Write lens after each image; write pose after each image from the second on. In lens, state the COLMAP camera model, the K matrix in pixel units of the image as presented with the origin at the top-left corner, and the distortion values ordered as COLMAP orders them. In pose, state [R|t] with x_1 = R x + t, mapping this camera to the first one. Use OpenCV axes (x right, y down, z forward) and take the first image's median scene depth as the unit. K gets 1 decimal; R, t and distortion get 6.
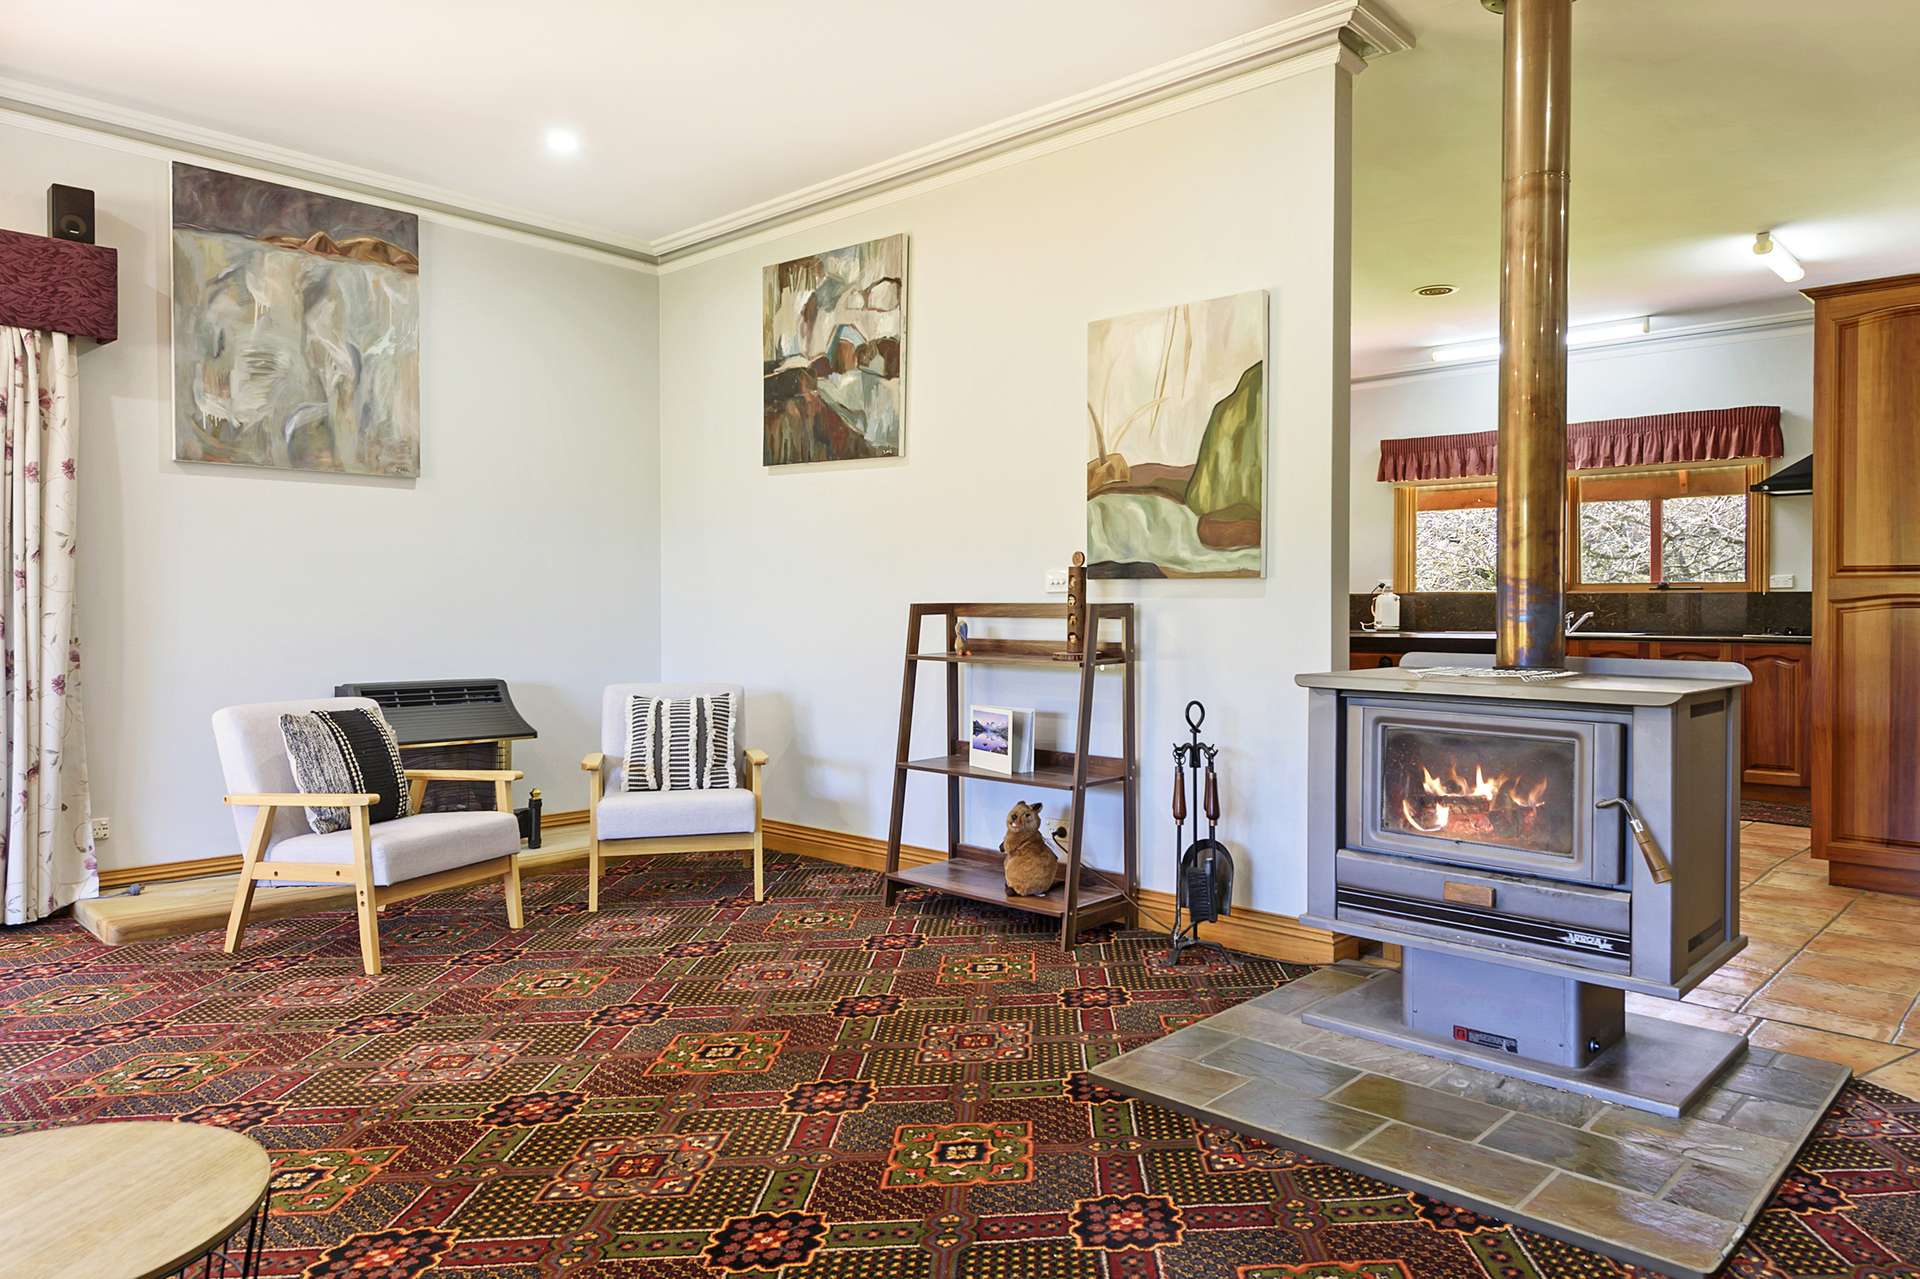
lens RADIAL K [[1248.3, 0, 962.9], [0, 1248.3, 619.6], [0, 0, 1]] dist [0.008370, -0.003341]
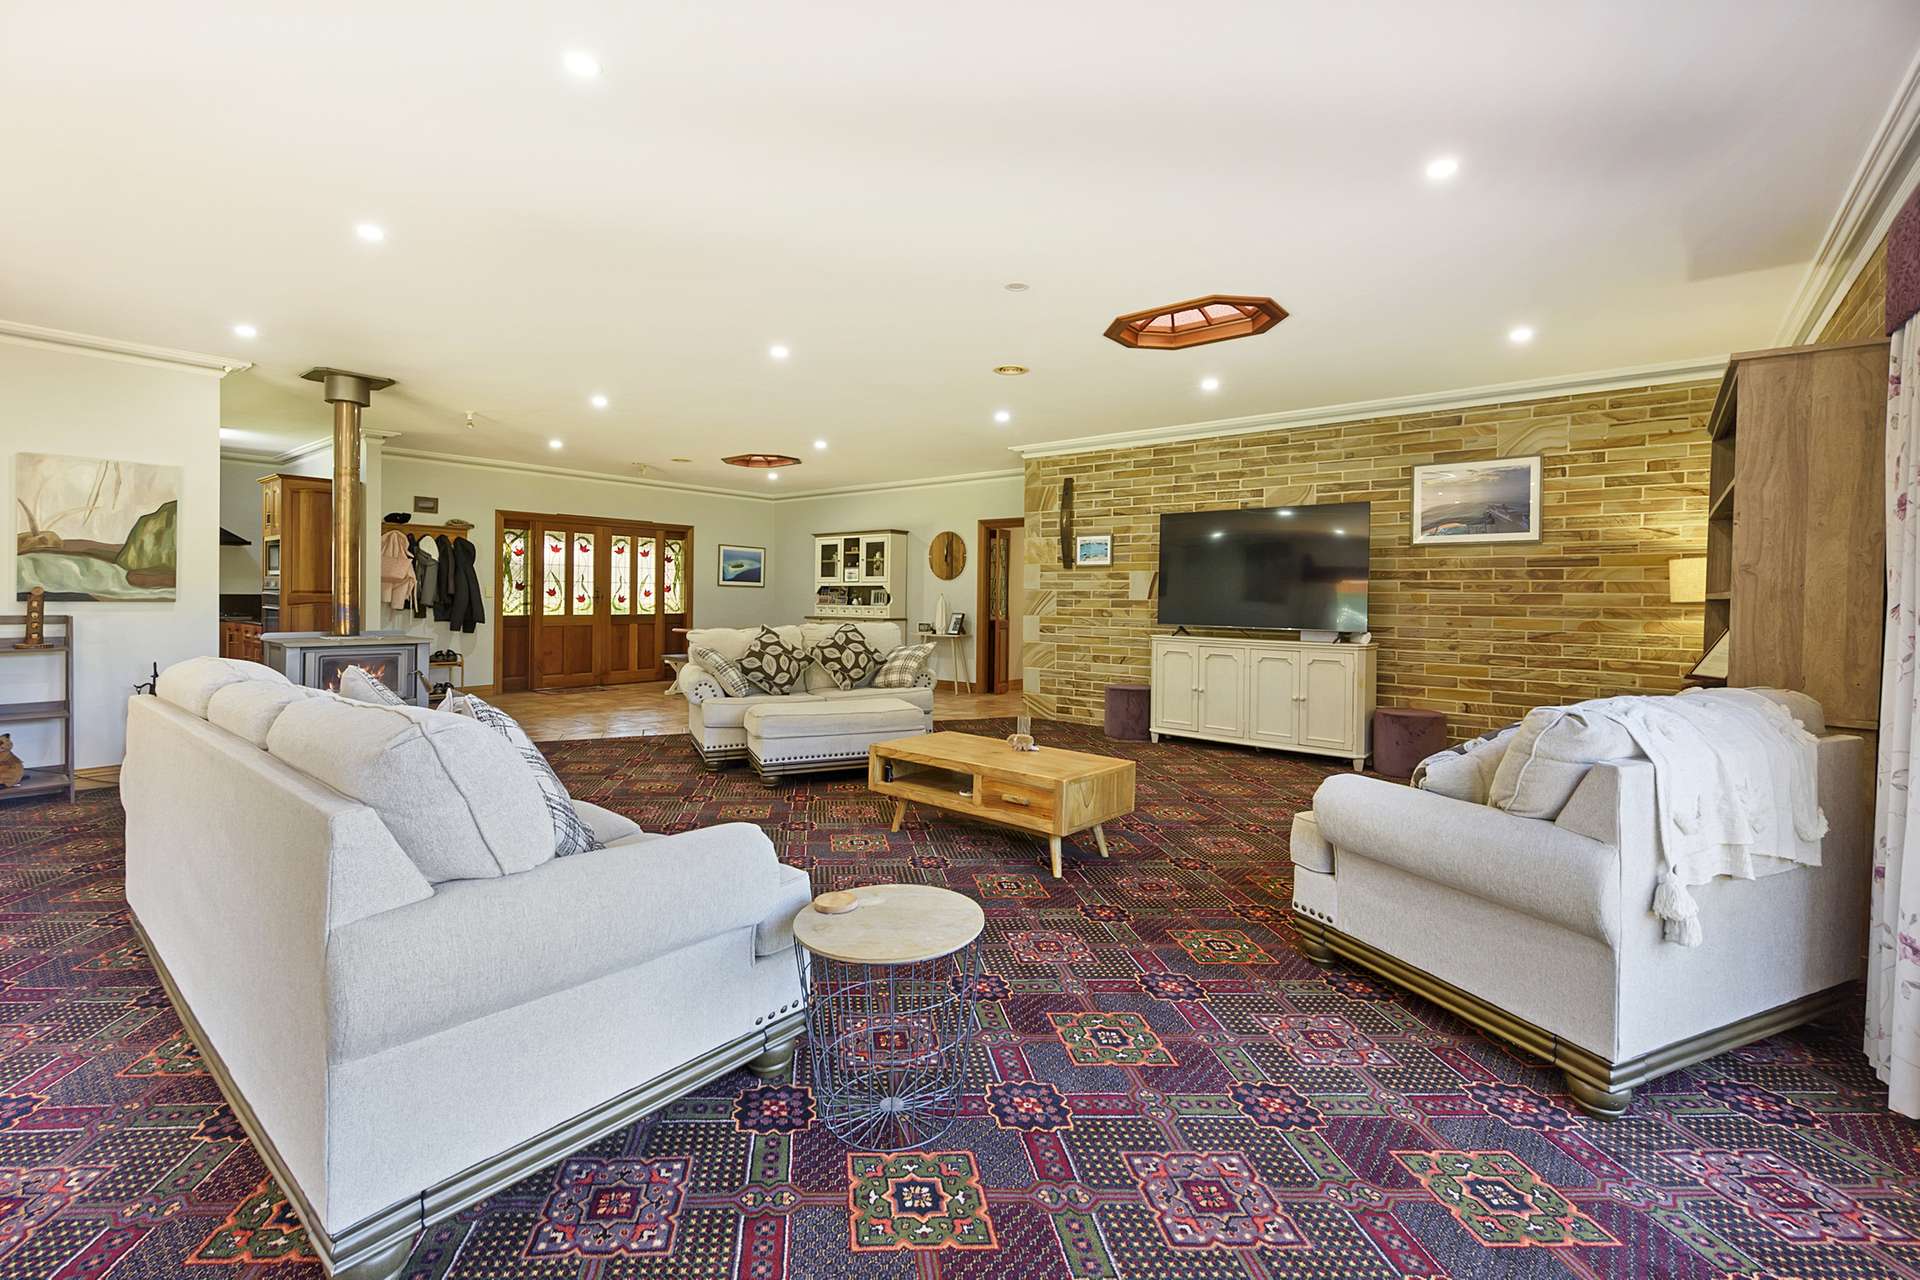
lens RADIAL K [[834.0, 0, 975.6], [0, 834.0, 588.3], [0, 0, 1]] dist [0.008524, 0.000052]
pose [[-0.074197, 0.003276, 0.997238, -1.063758], [-0.002743, 0.999990, -0.003489, -0.046088], [-0.997240, -0.002994, -0.074187, -0.207896]]
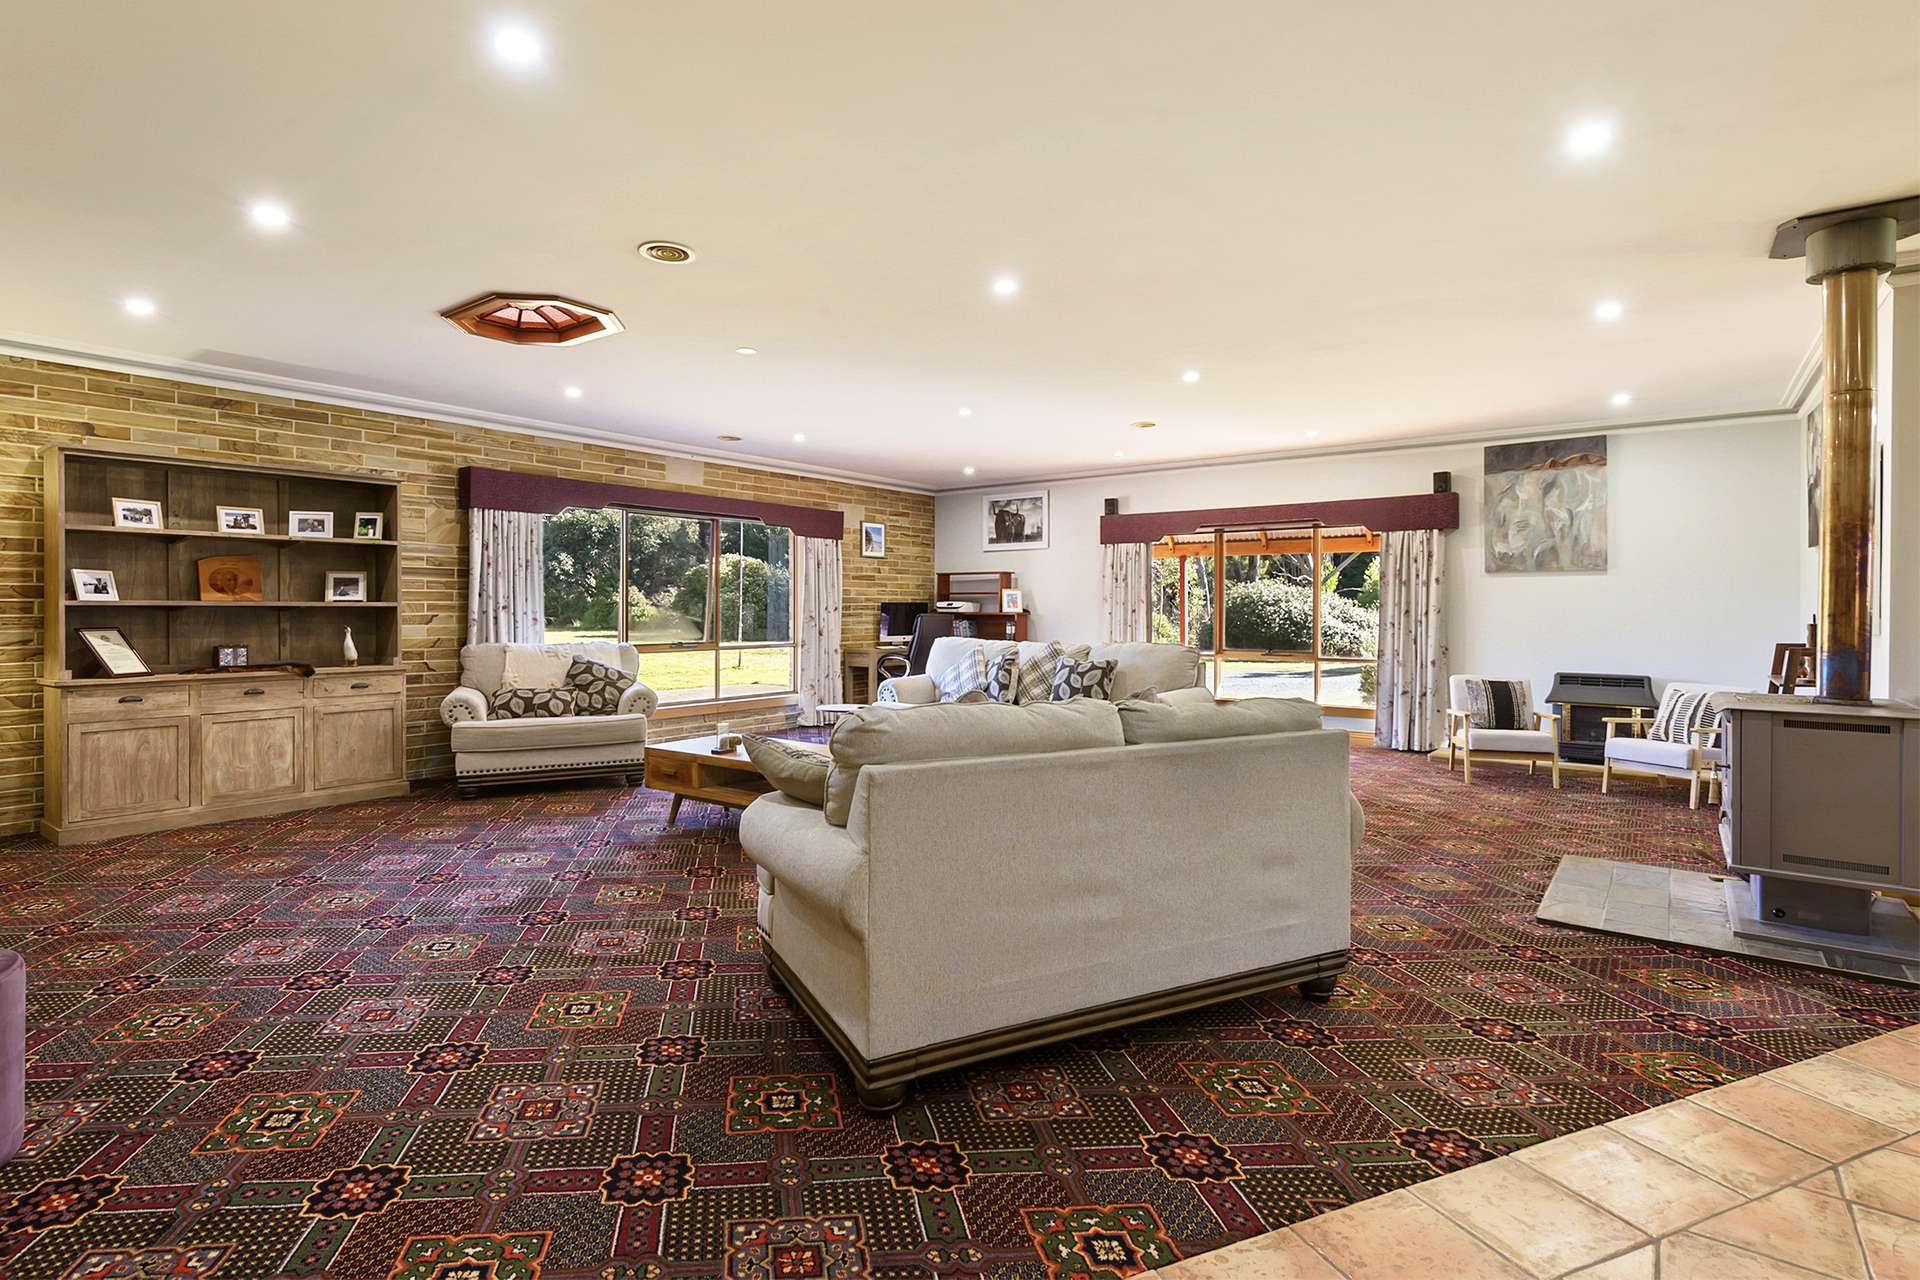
lens RADIAL K [[934.2, 0, 998.2], [0, 934.2, 616.5], [0, 0, 1]] dist [0.006159, 0.000678]
pose [[0.138495, 0.005399, -0.990348, 0.993795], [-0.008749, 0.999953, 0.004228, -0.042451], [0.990325, 0.008079, 0.138535, -0.158812]]
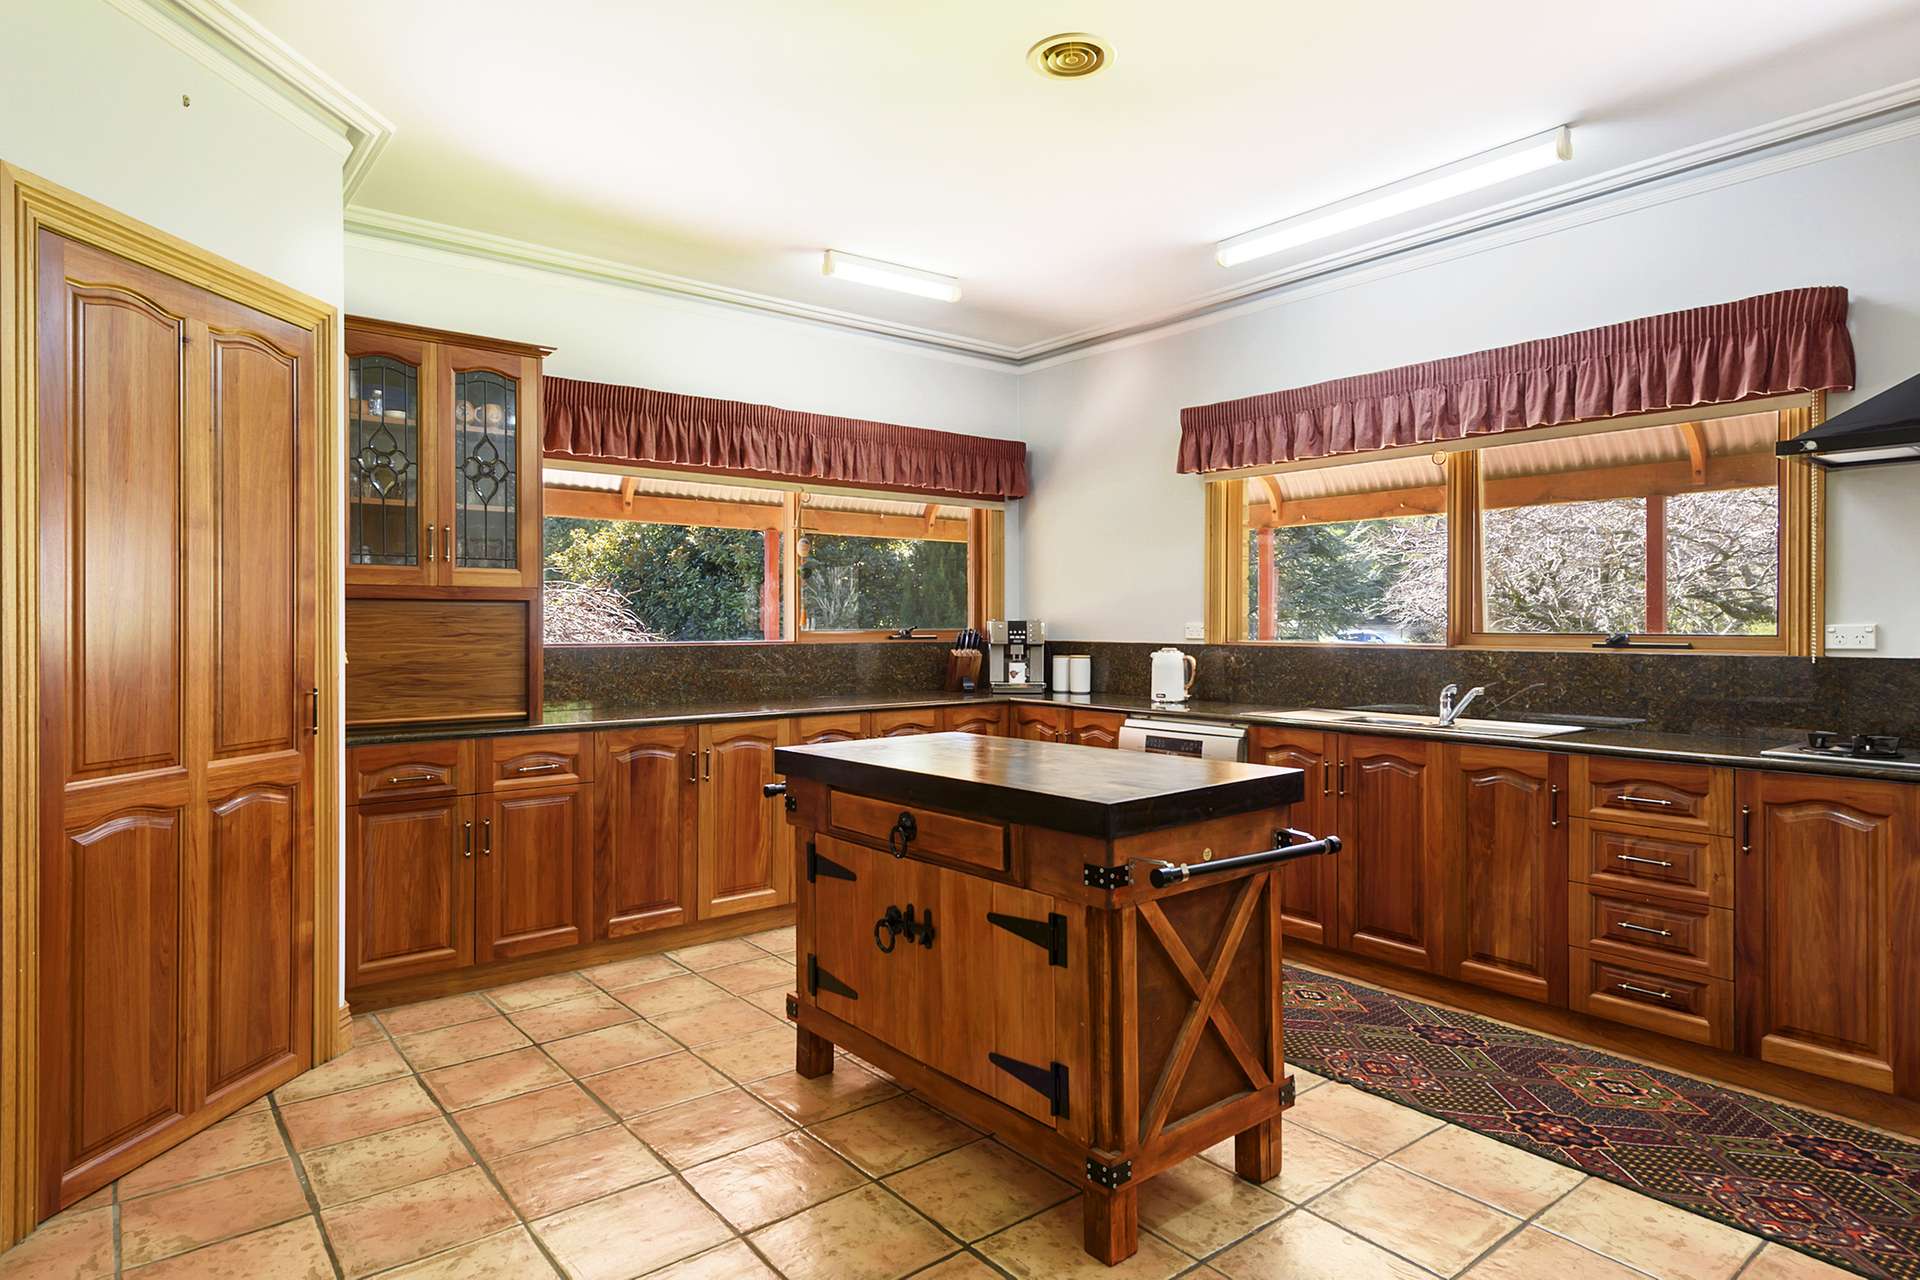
lens RADIAL K [[1086.8, 0, 958.4], [0, 1086.8, 637.8], [0, 0, 1]] dist [0.014213, -0.000288]
pose [[0.992701, -0.003089, -0.120564, 0.551002], [0.003299, 0.999993, 0.001538, -0.050114], [0.120558, -0.001924, 0.992704, 0.814790]]
